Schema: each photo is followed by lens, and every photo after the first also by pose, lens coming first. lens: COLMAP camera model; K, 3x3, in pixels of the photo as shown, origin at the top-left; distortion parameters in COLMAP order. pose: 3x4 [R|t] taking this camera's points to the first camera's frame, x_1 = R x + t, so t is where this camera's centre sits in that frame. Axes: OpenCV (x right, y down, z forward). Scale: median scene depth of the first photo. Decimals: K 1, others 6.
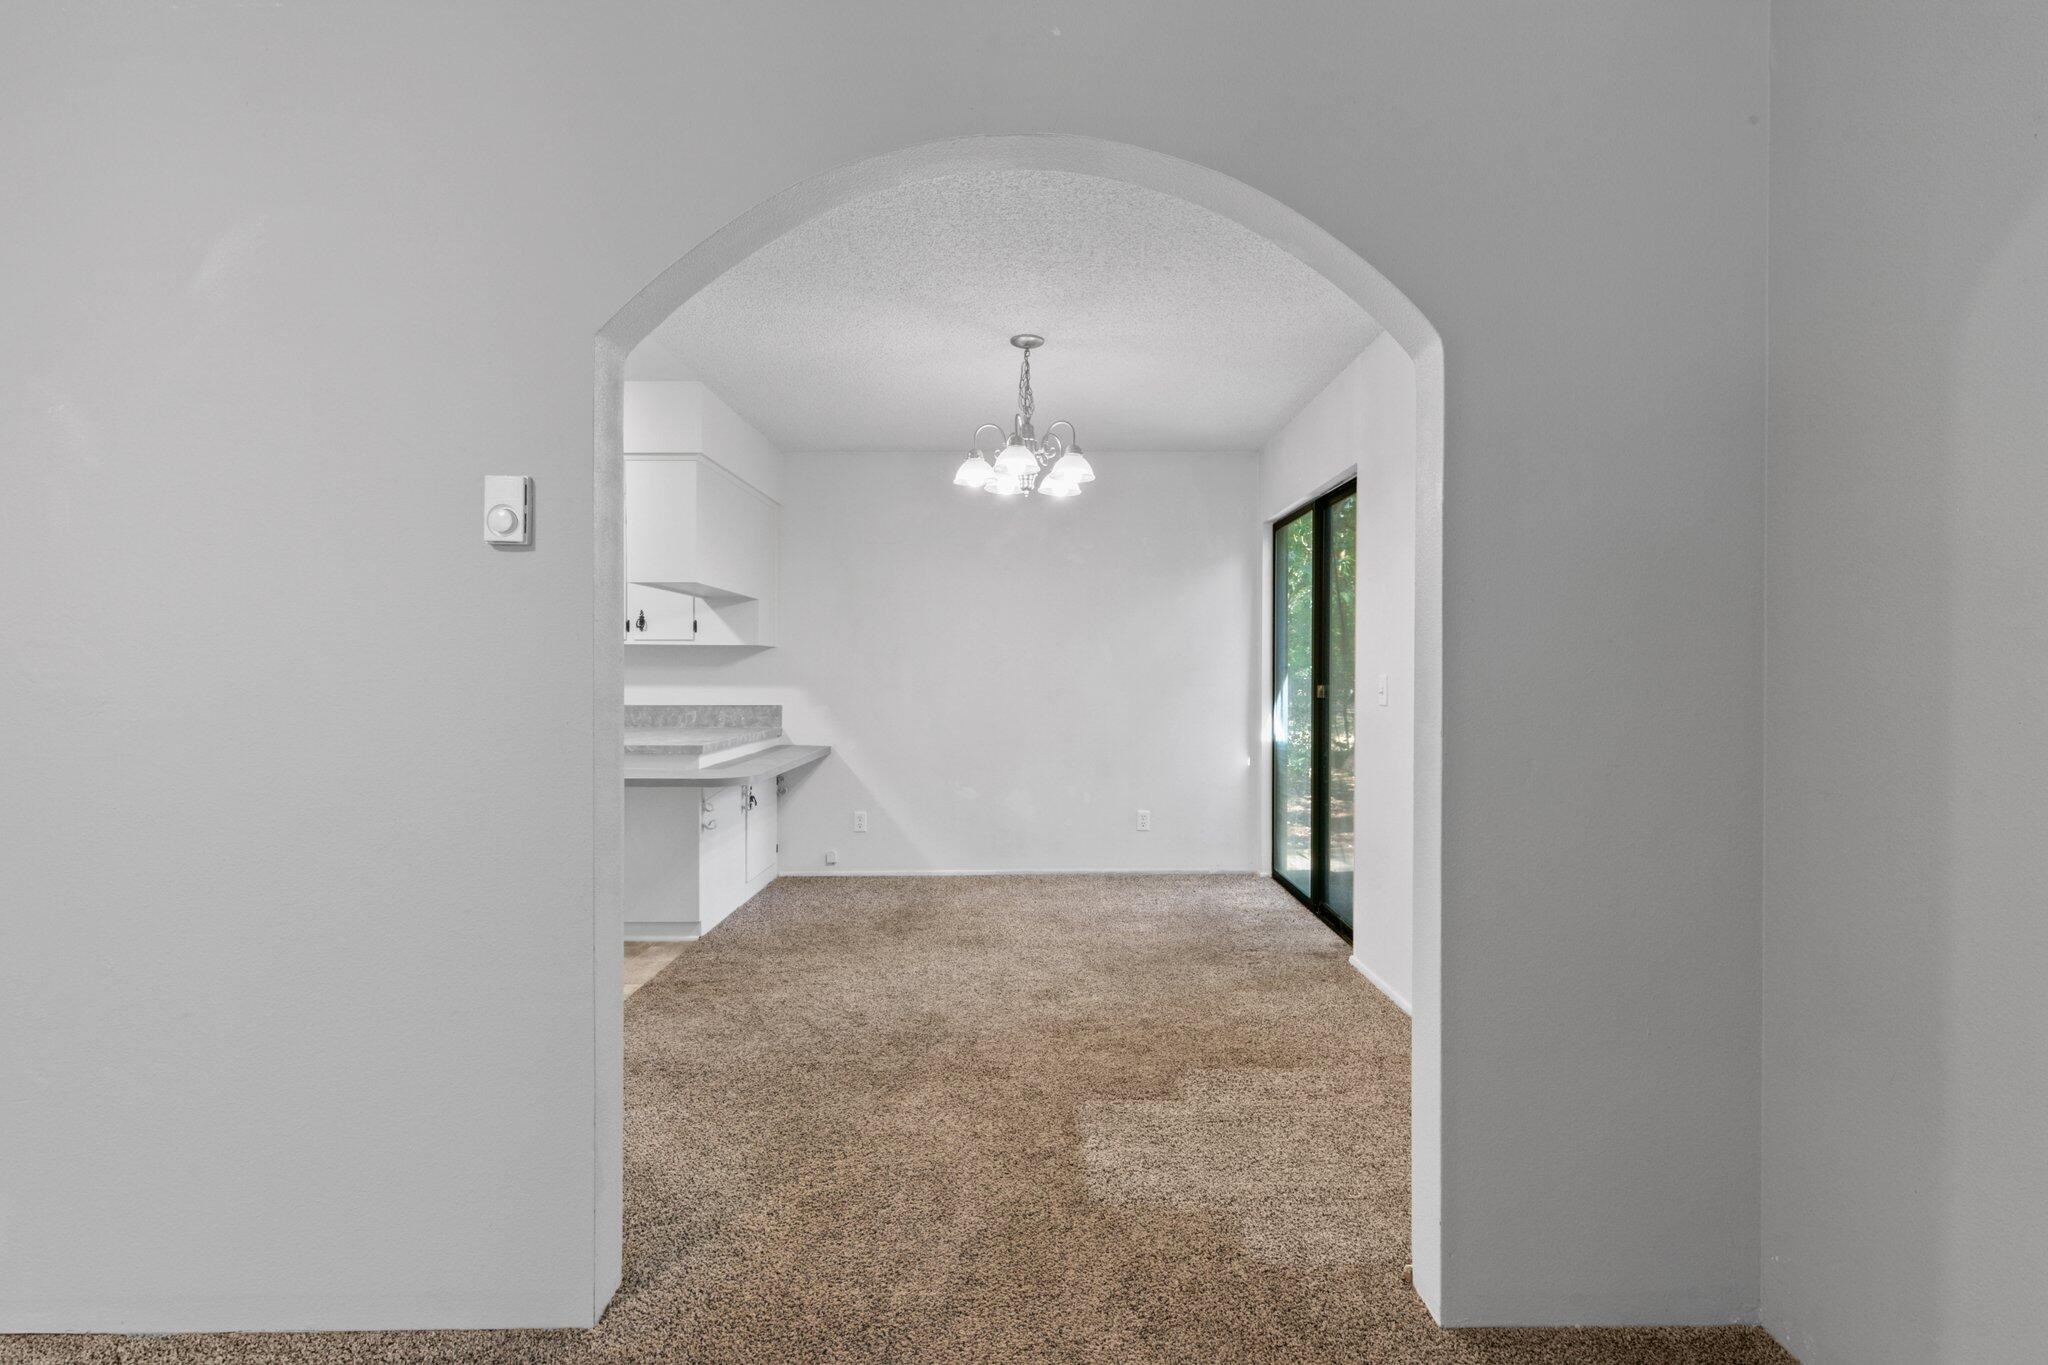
lens RADIAL K [[911.0, 0, 1050.5], [0, 911.0, 687.7], [0, 0, 1]] dist [0.003415, -0.000631]
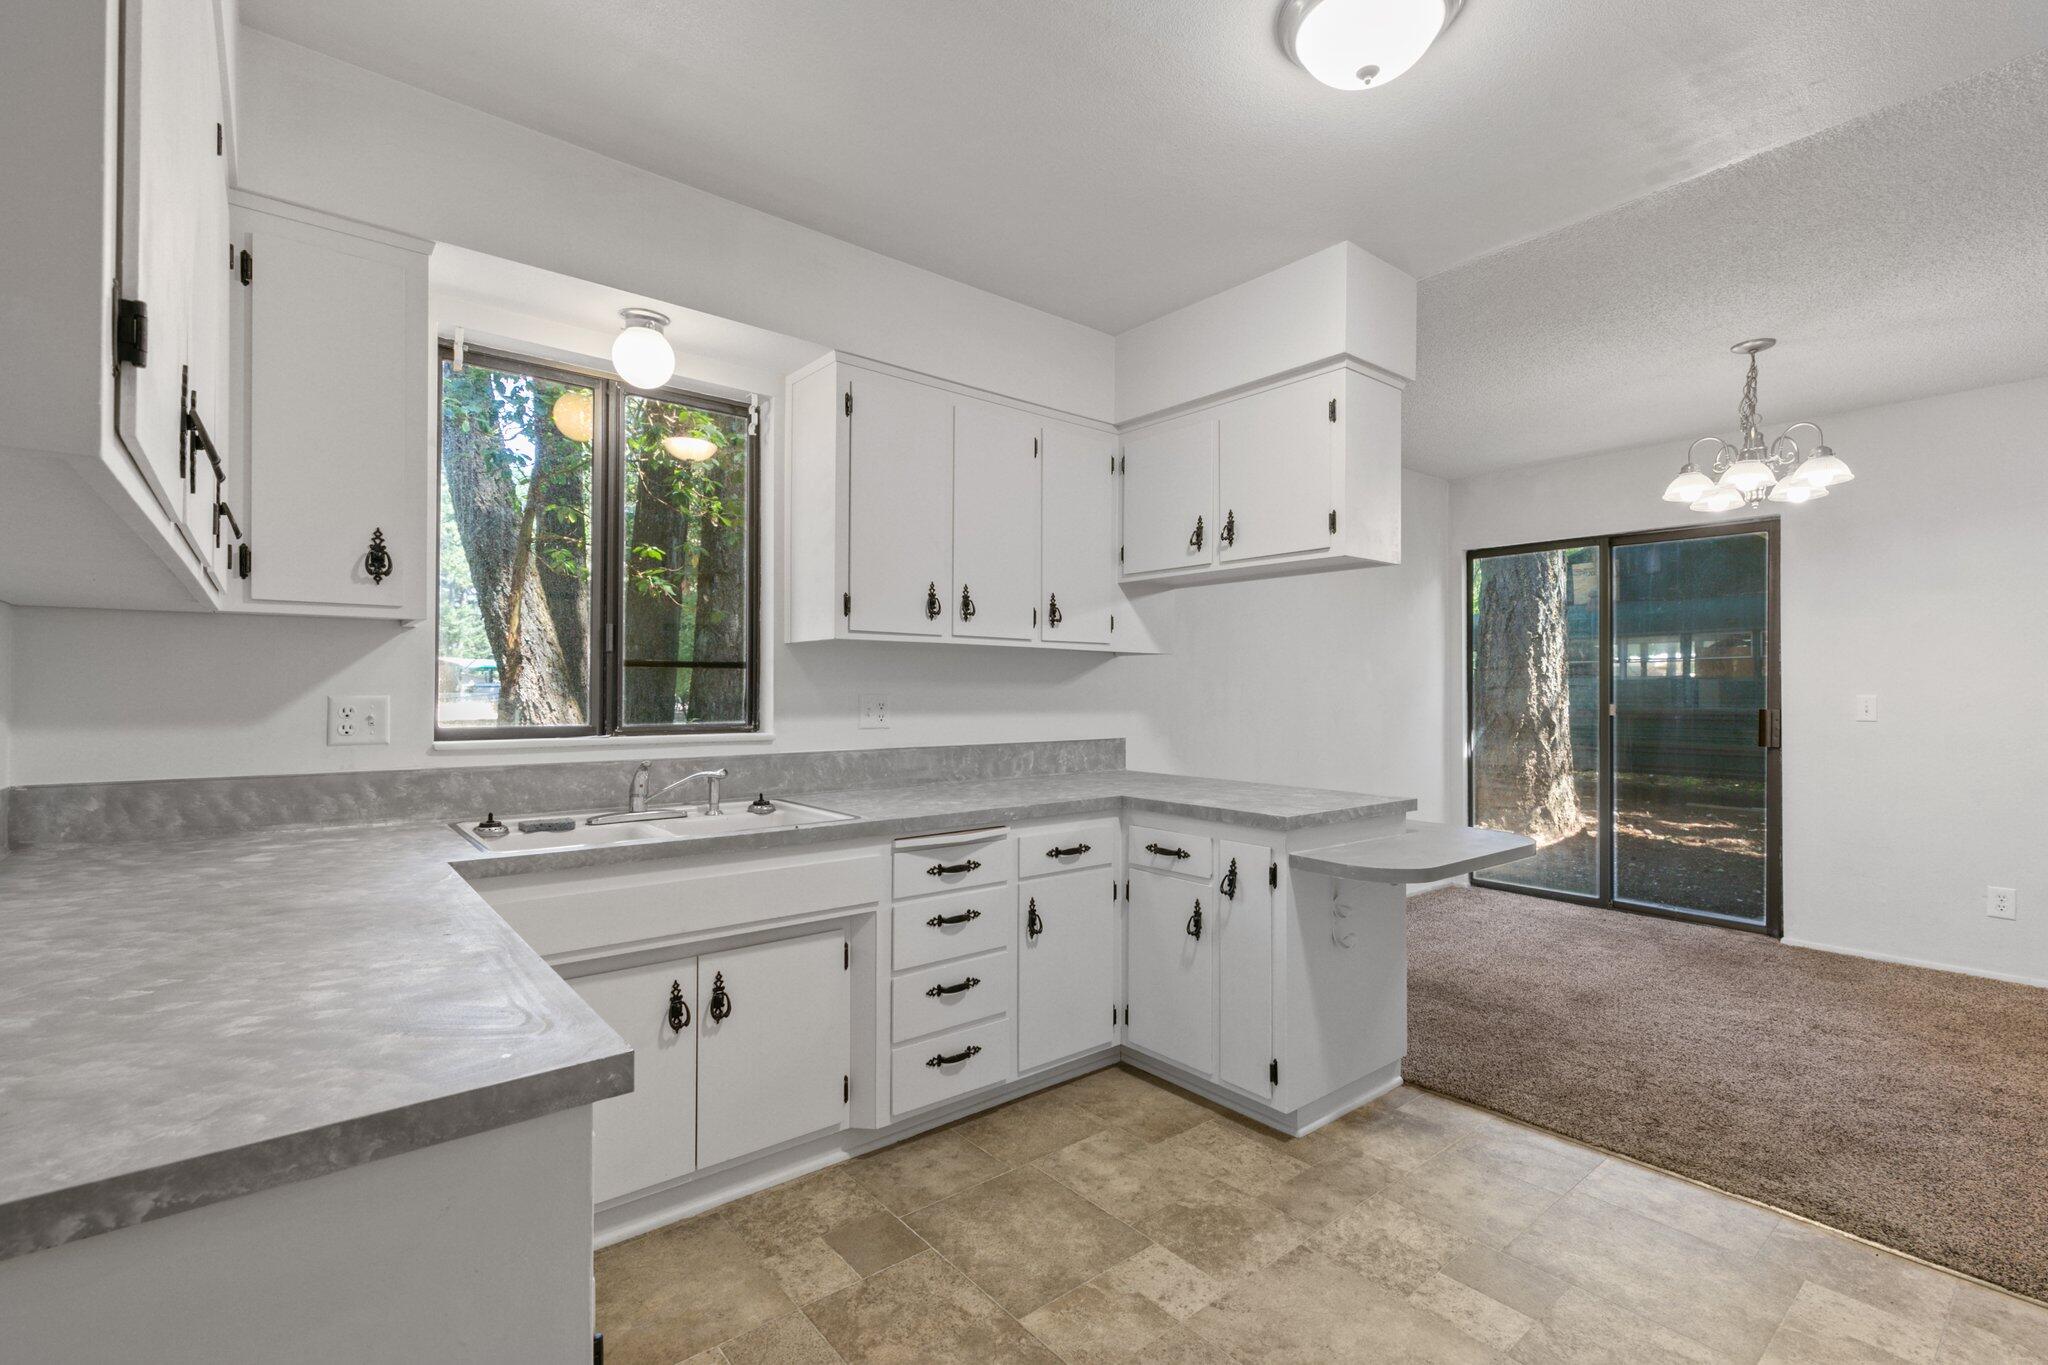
lens RADIAL K [[911.0, 0, 1043.5], [0, 911.0, 679.0], [0, 0, 1]] dist [0.003415, -0.000631]
pose [[0.777018, 0.007046, 0.629439, -0.847703], [0.008722, 0.999721, -0.021957, -0.012415], [-0.629418, 0.022551, 0.776739, 0.515109]]
